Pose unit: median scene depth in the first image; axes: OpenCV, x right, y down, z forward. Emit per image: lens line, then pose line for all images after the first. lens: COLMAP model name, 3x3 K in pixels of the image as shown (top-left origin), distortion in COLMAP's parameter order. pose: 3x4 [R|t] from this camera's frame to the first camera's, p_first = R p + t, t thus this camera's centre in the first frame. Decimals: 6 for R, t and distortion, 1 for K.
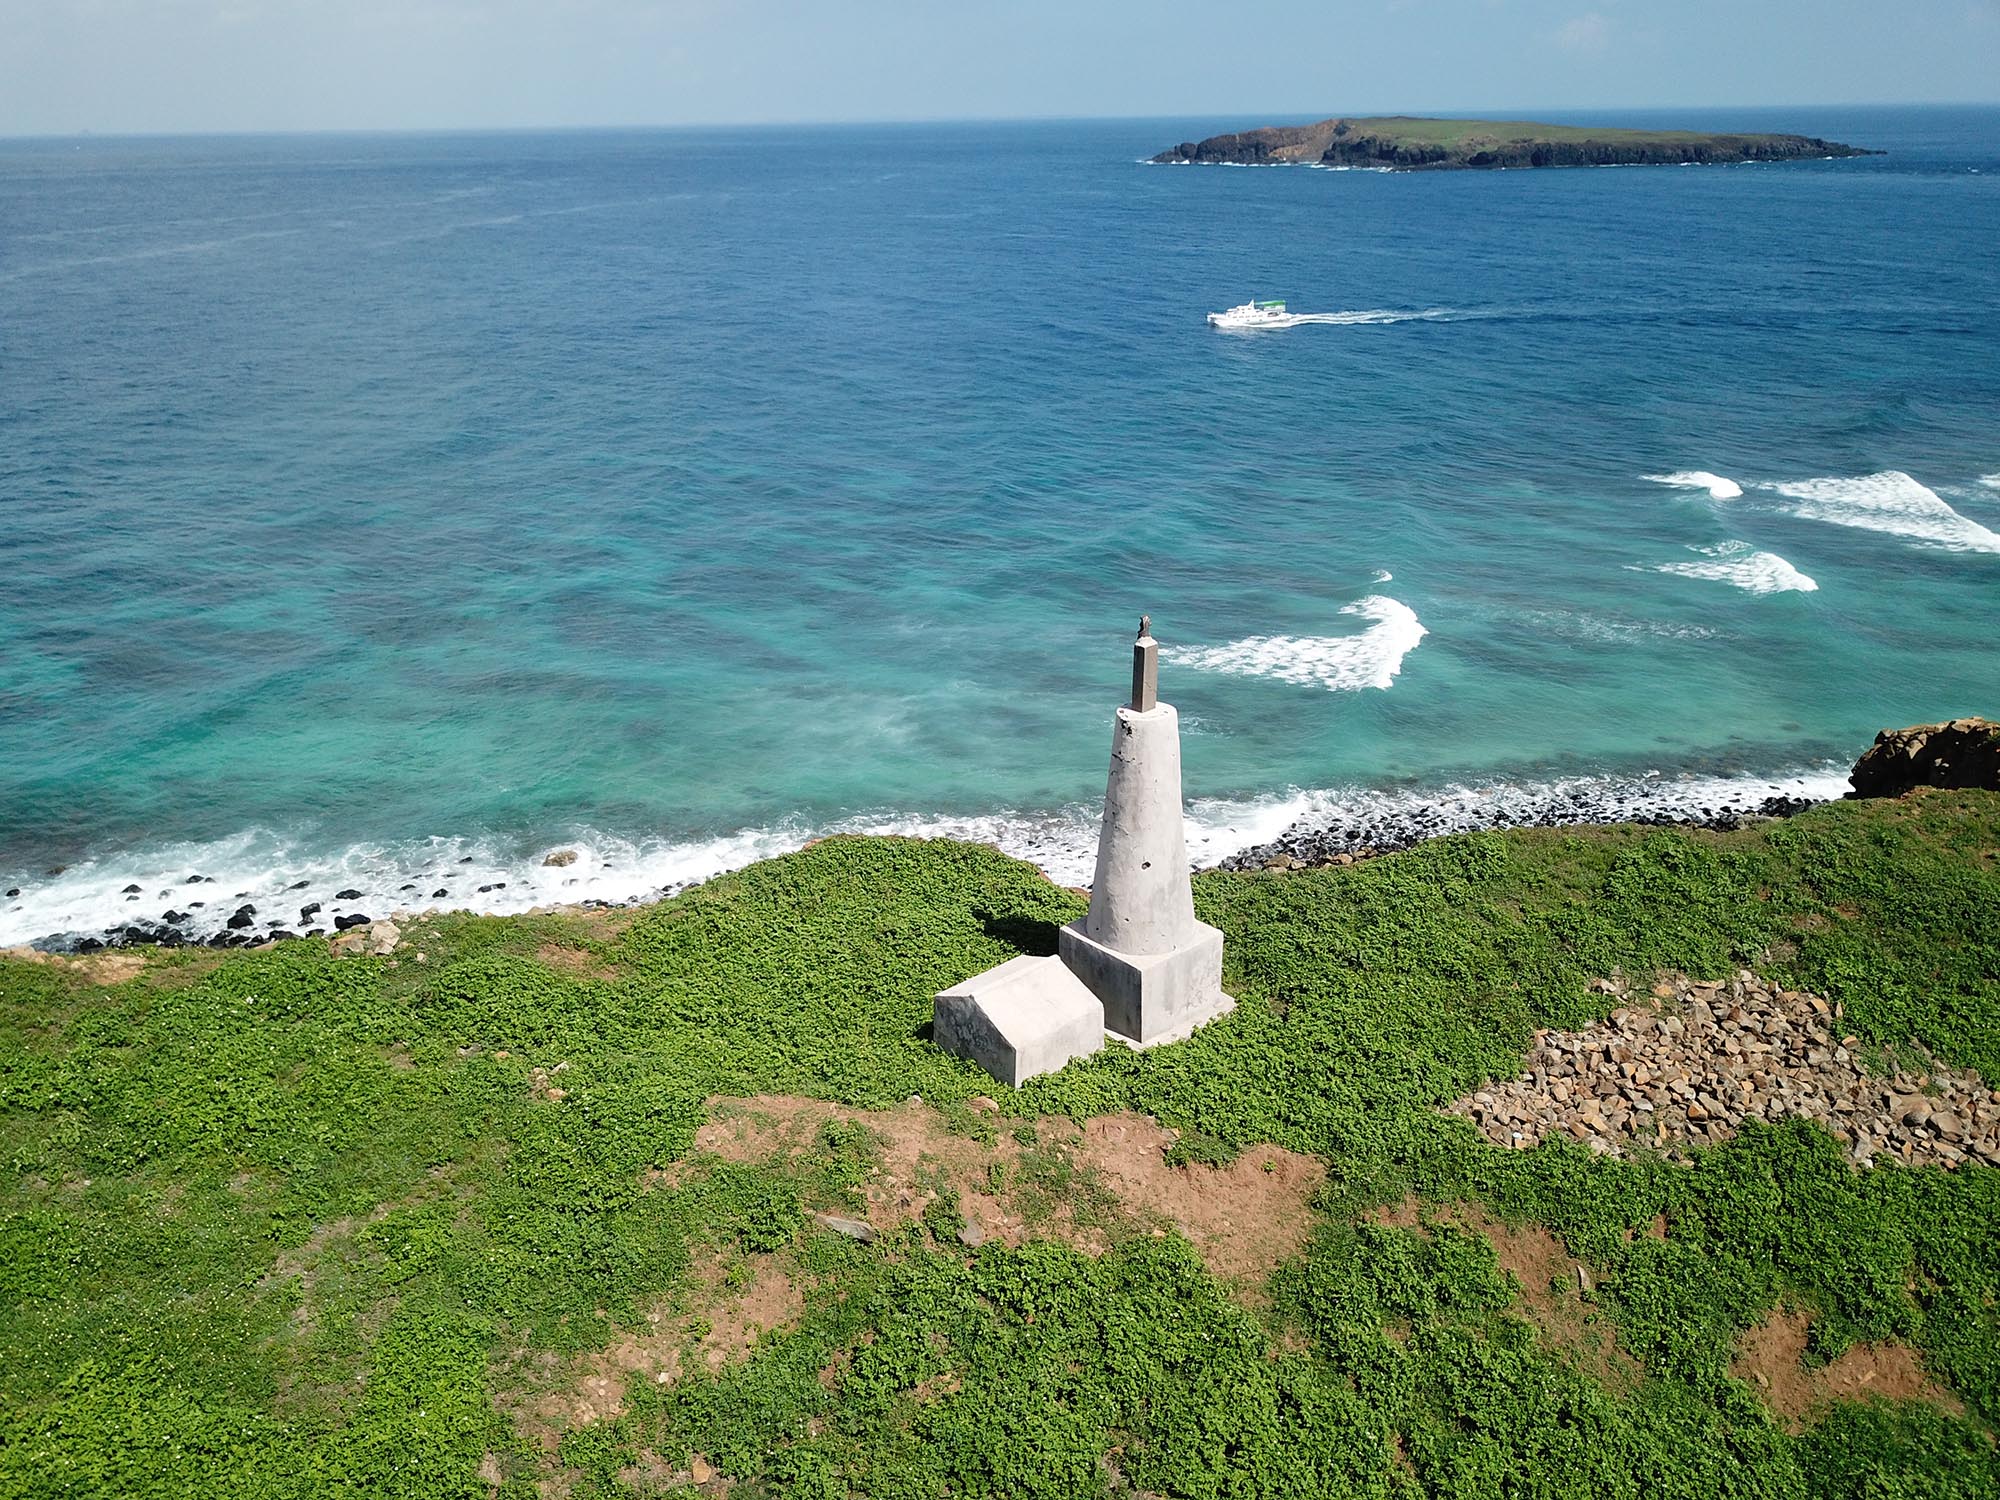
lens RADIAL K [[1541.0, 0, 997.1], [0, 1541.0, 743.4], [0, 0, 1]] dist [-0.001504, 0.003595]
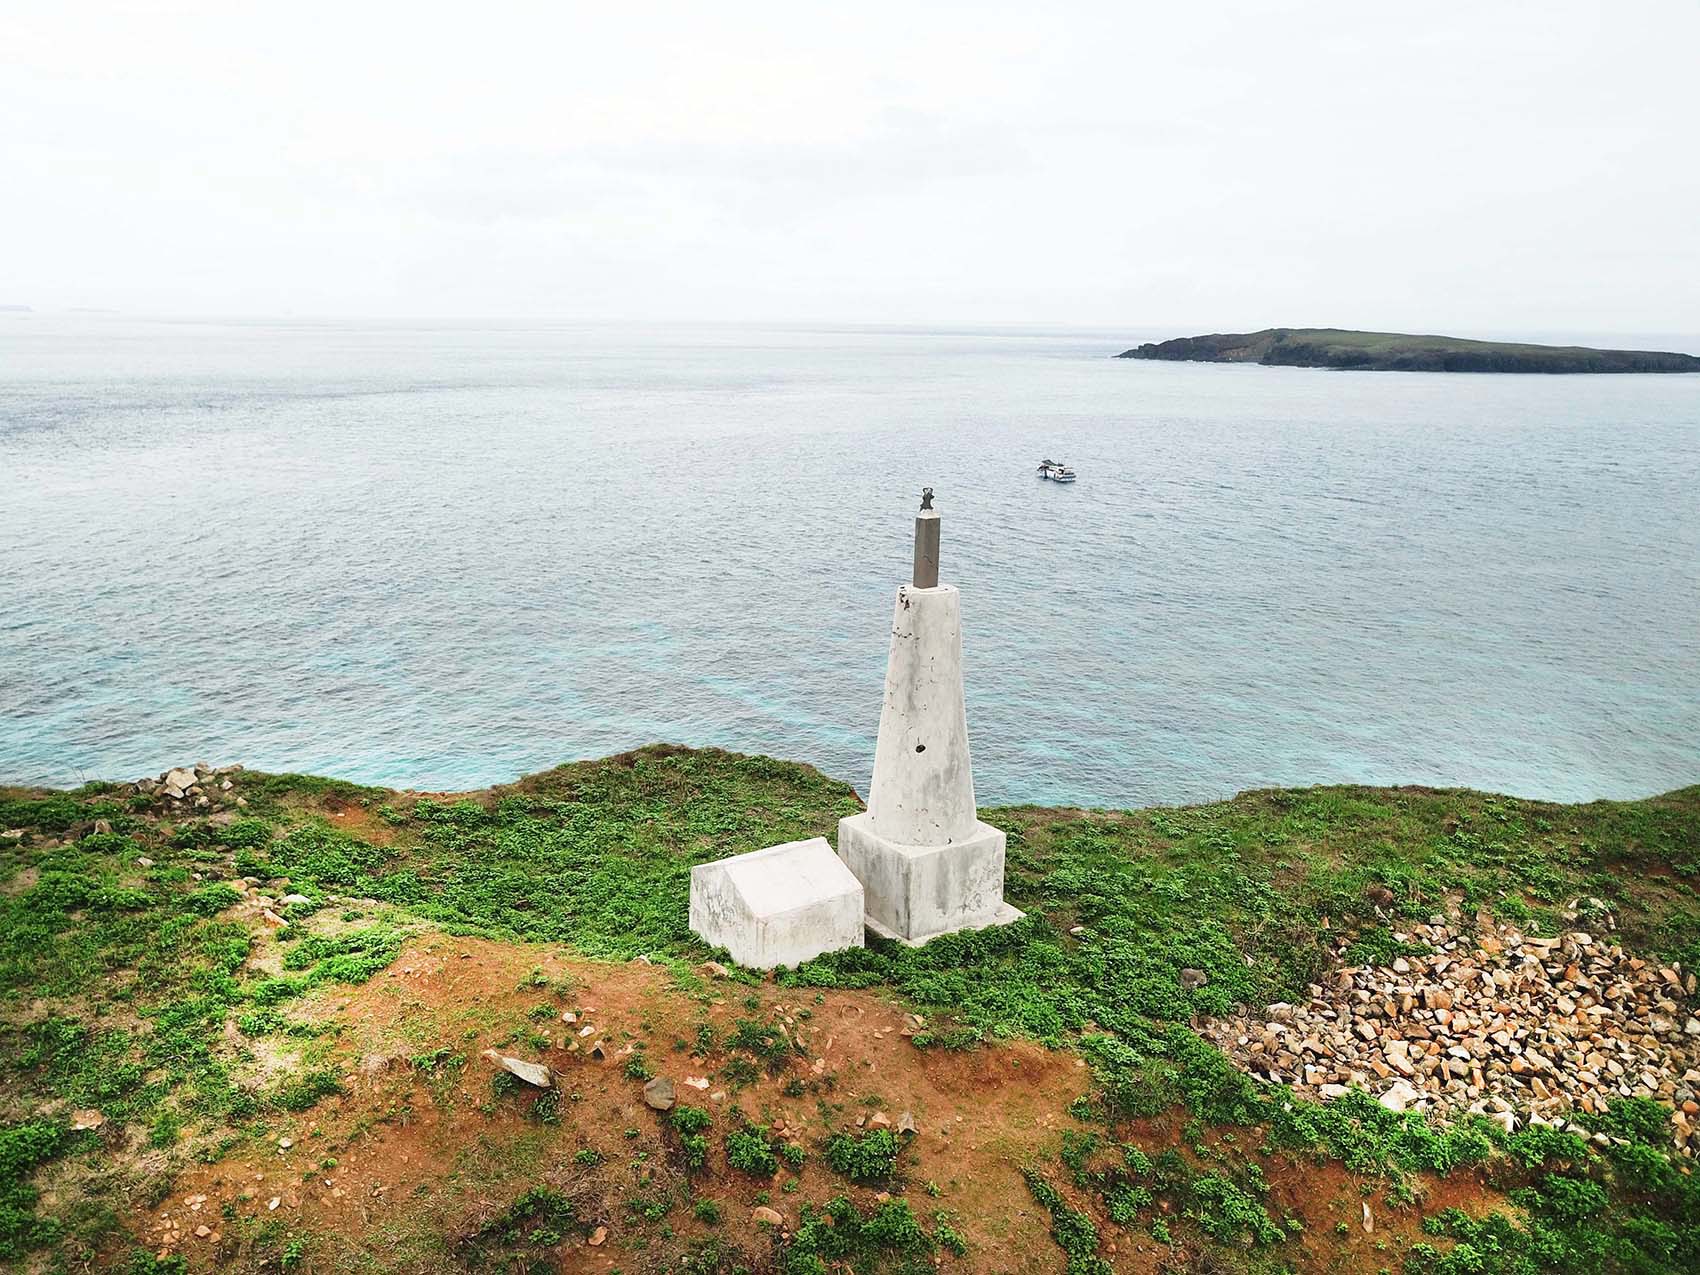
lens RADIAL K [[1309.8, 0, 852.2], [0, 1309.8, 642.5], [0, 0, 1]] dist [-0.001504, 0.003595]
pose [[0.993751, 0.055192, -0.097016, 0.123633], [-0.069063, 0.986871, -0.146002, 0.130226], [0.087685, 0.151790, 0.984516, 0.171377]]
